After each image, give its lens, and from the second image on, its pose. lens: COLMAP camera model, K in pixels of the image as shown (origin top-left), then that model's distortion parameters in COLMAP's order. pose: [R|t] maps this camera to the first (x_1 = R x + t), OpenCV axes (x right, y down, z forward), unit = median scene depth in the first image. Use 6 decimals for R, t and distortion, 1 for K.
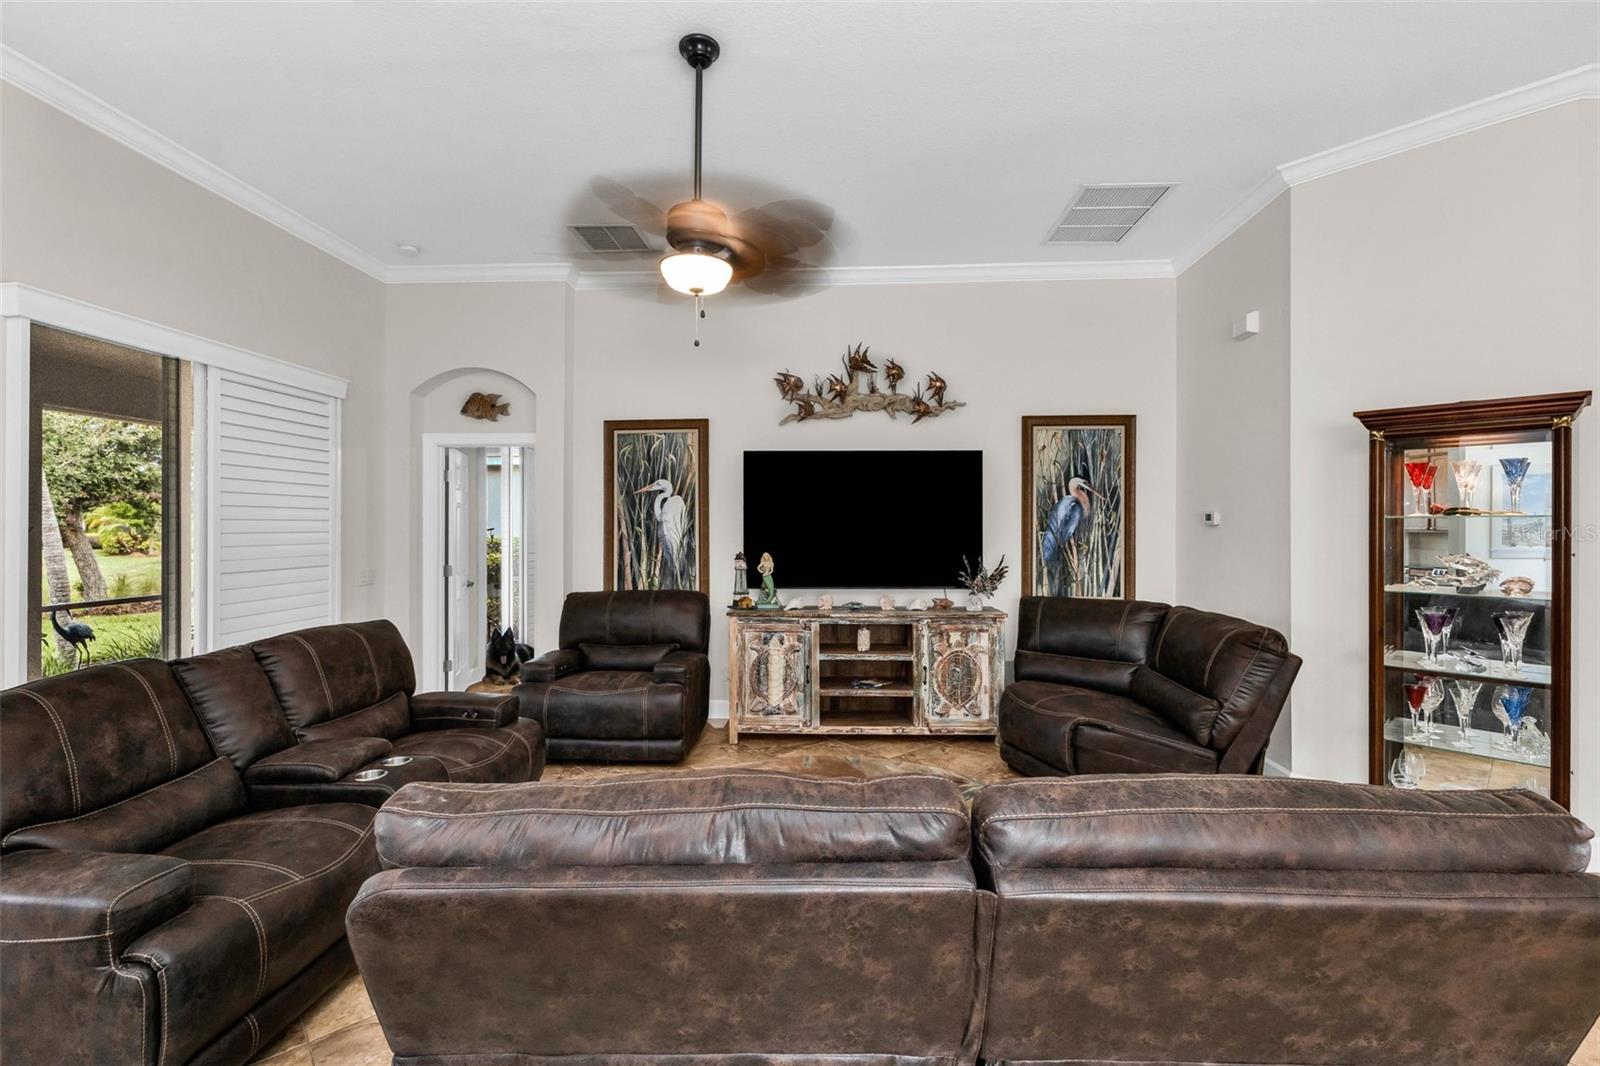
lens RADIAL K [[699.0, 0, 795.2], [0, 699.0, 531.0], [0, 0, 1]] dist [0.001568, -0.000080]
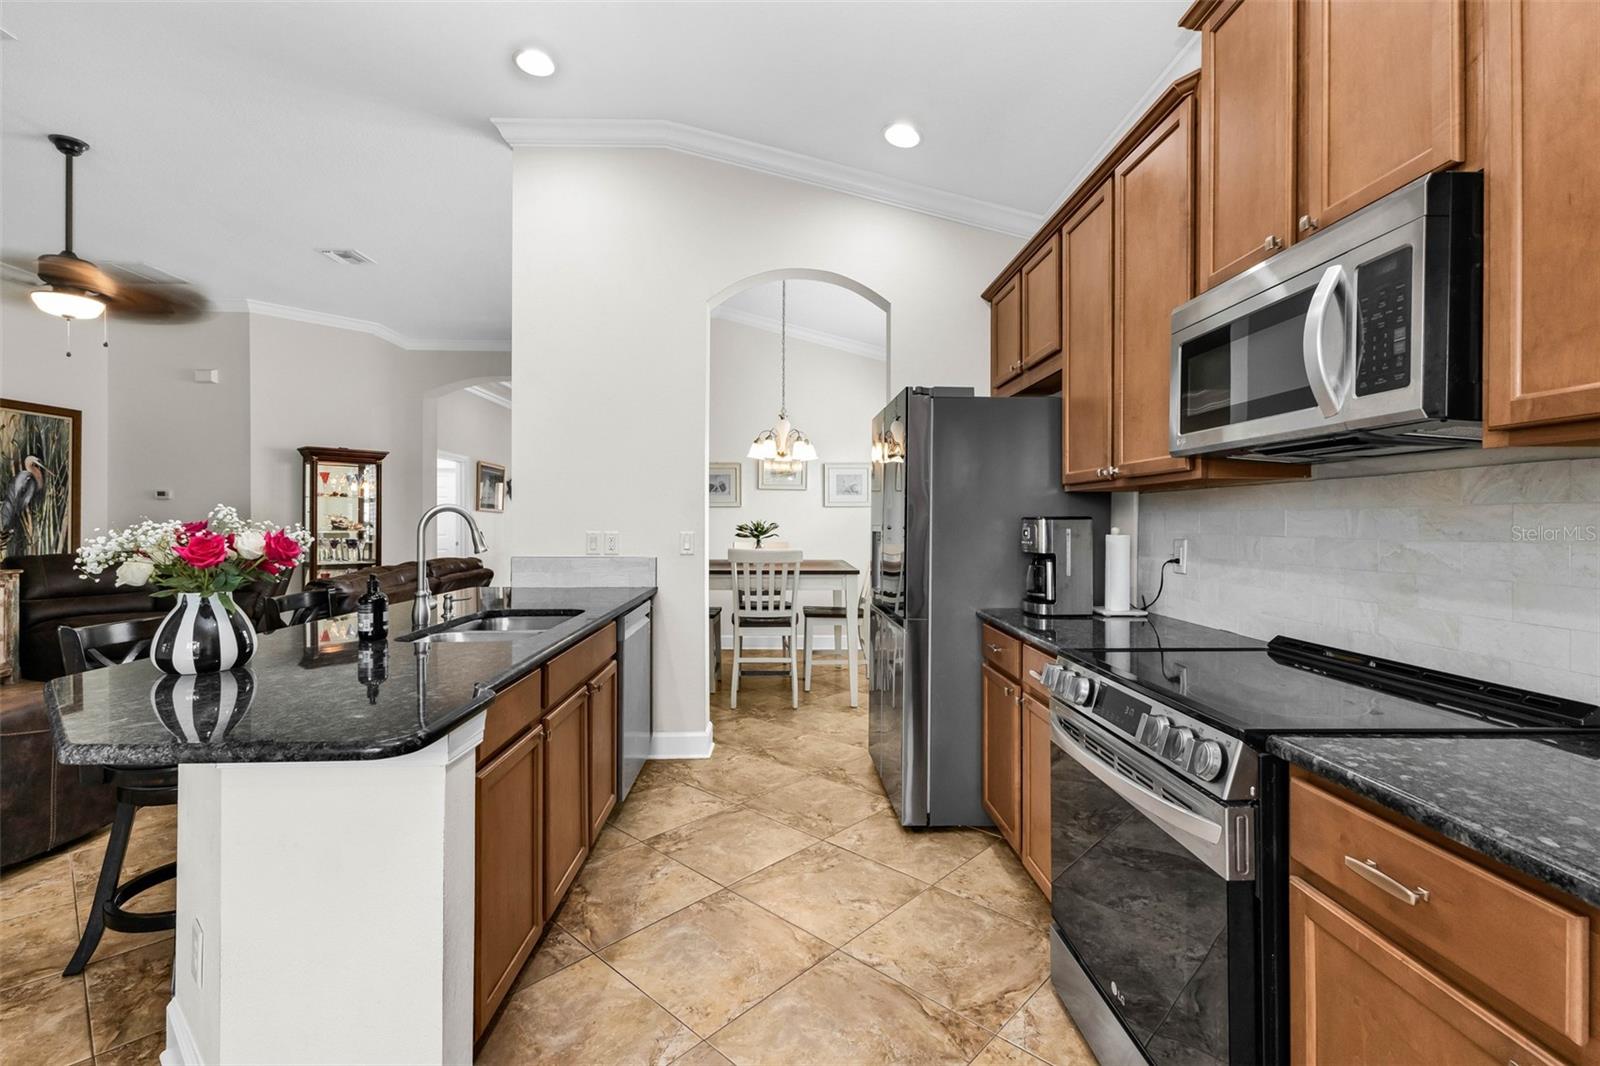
lens RADIAL K [[721.0, 0, 793.4], [0, 721.0, 519.8], [0, 0, 1]] dist [0.009895, -0.000595]
pose [[-0.091819, -0.000288, 0.995776, -0.957606], [0.002443, 0.999997, 0.000514, 0.034334], [-0.995773, 0.002480, -0.091818, -0.164586]]
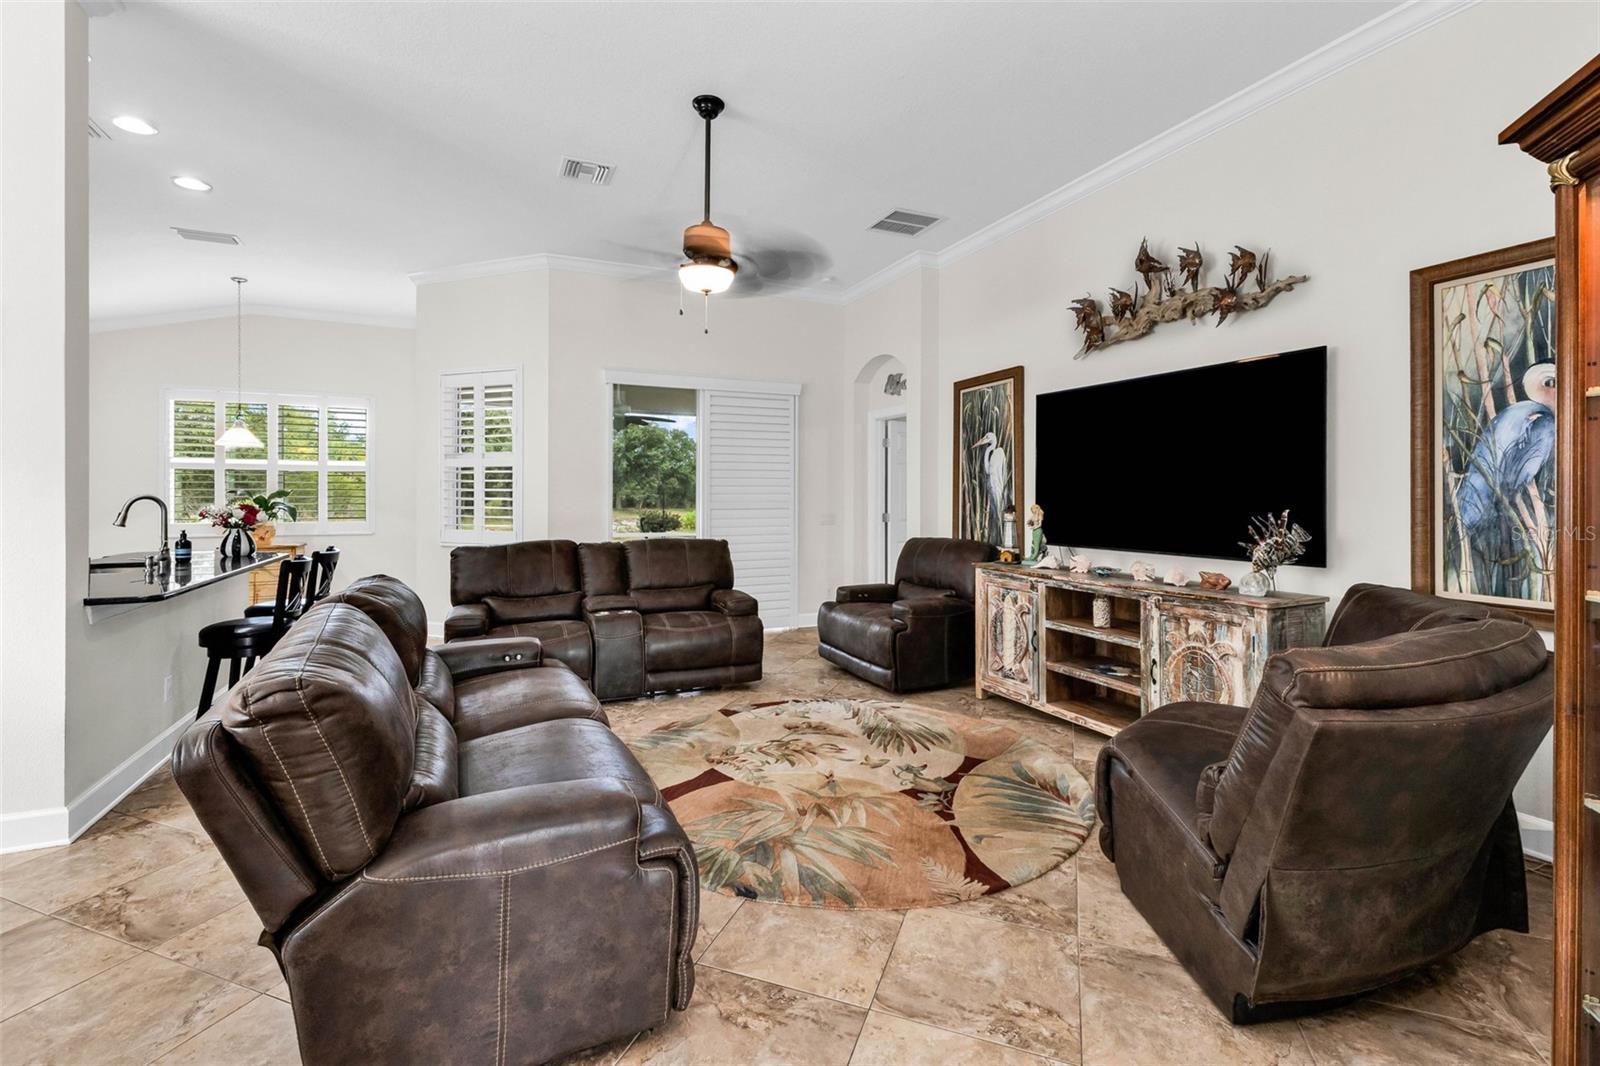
lens RADIAL K [[690.2, 0, 797.9], [0, 690.2, 497.6], [0, 0, 1]] dist [0.001979, 0.000253]
pose [[0.473042, 0.003319, -0.881034, 0.603366], [-0.004290, 0.999990, 0.001464, 0.021968], [0.881030, 0.003087, 0.473051, 0.301704]]
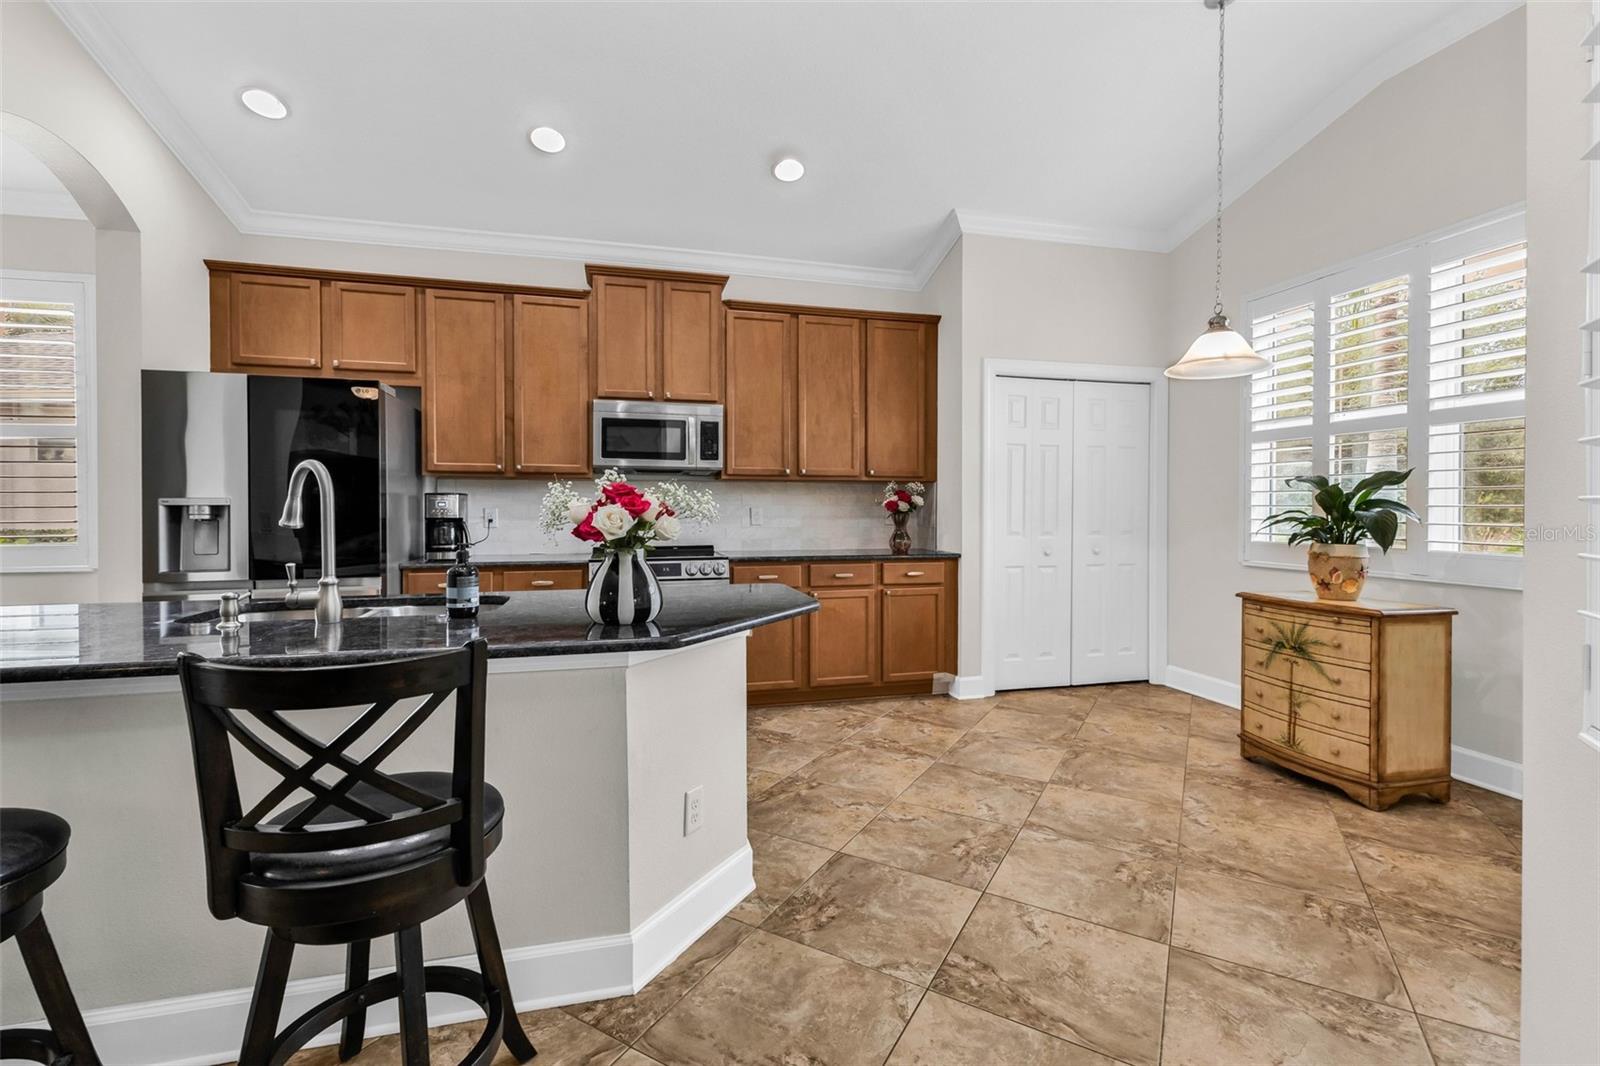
lens RADIAL K [[693.8, 0, 806.8], [0, 693.8, 511.0], [0, 0, 1]] dist [-0.000827, -0.000904]
pose [[-0.947016, -0.000648, -0.321186, -0.568885], [-0.003365, 0.999963, 0.007903, 0.044953], [0.321169, 0.008565, -0.946983, 0.442386]]
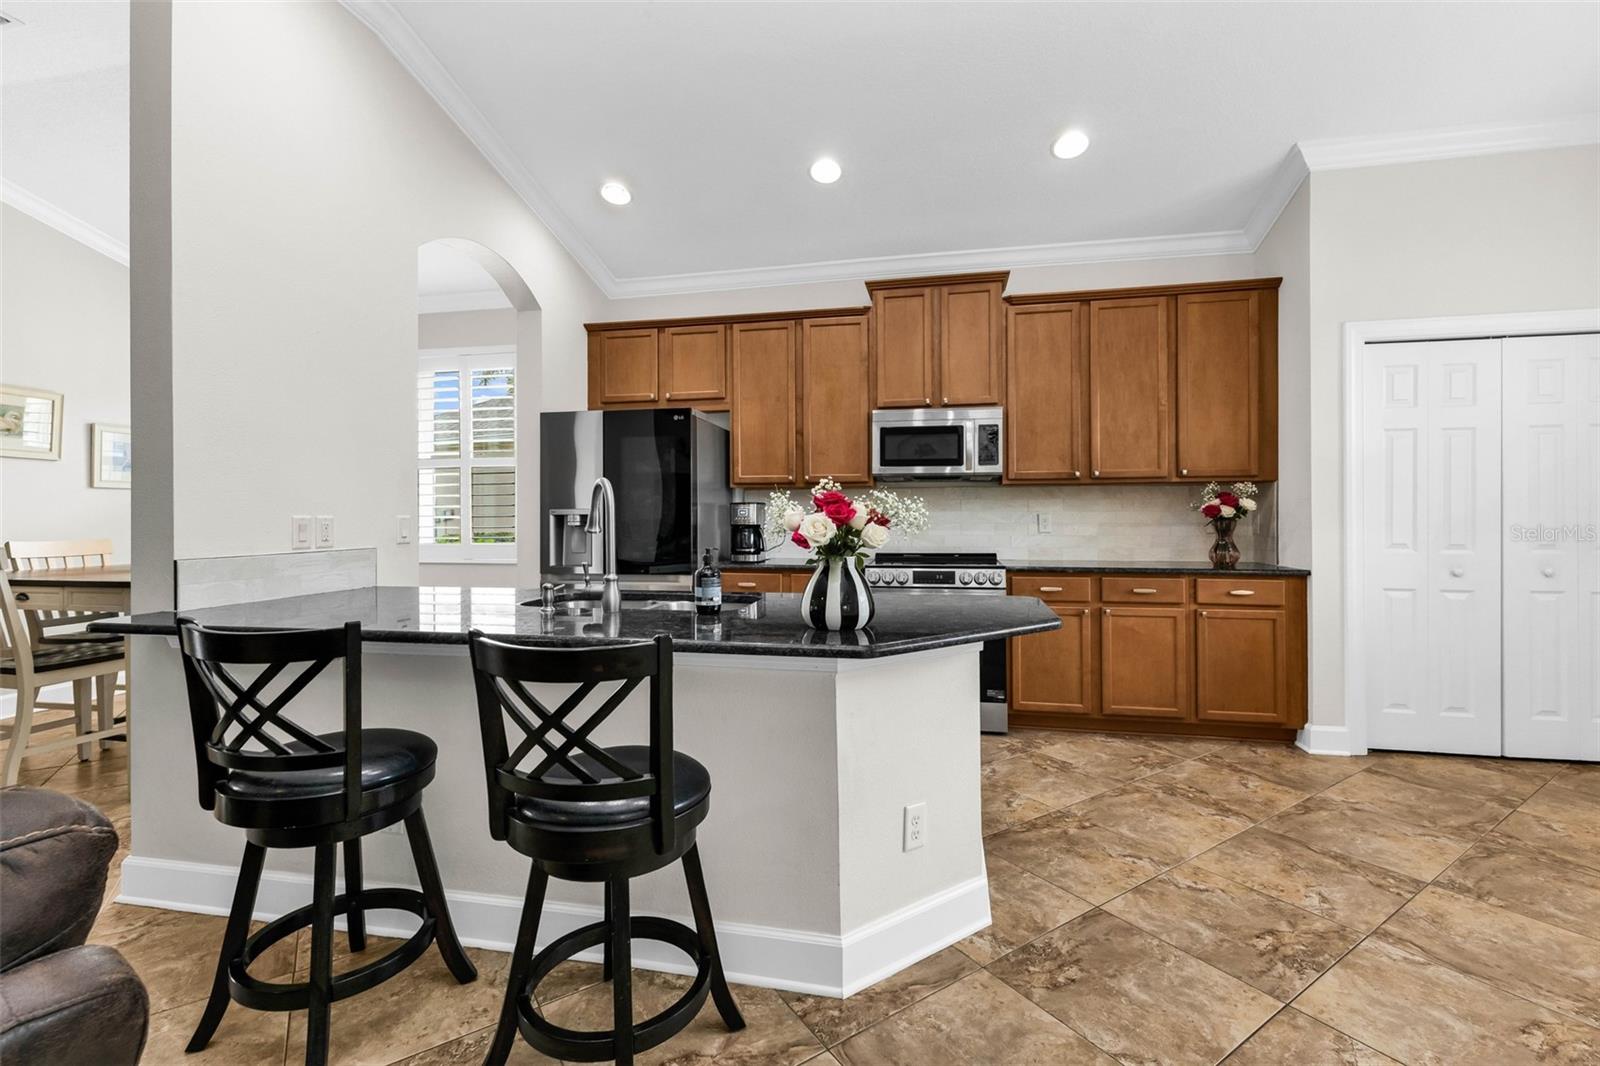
lens RADIAL K [[693.8, 0, 806.8], [0, 693.8, 511.0], [0, 0, 1]] dist [-0.000827, -0.000904]
pose [[-0.990770, 0.003484, 0.135512, -0.626677], [0.003360, 0.999994, -0.001145, 0.044316], [-0.135515, -0.000679, -0.990775, 0.437329]]
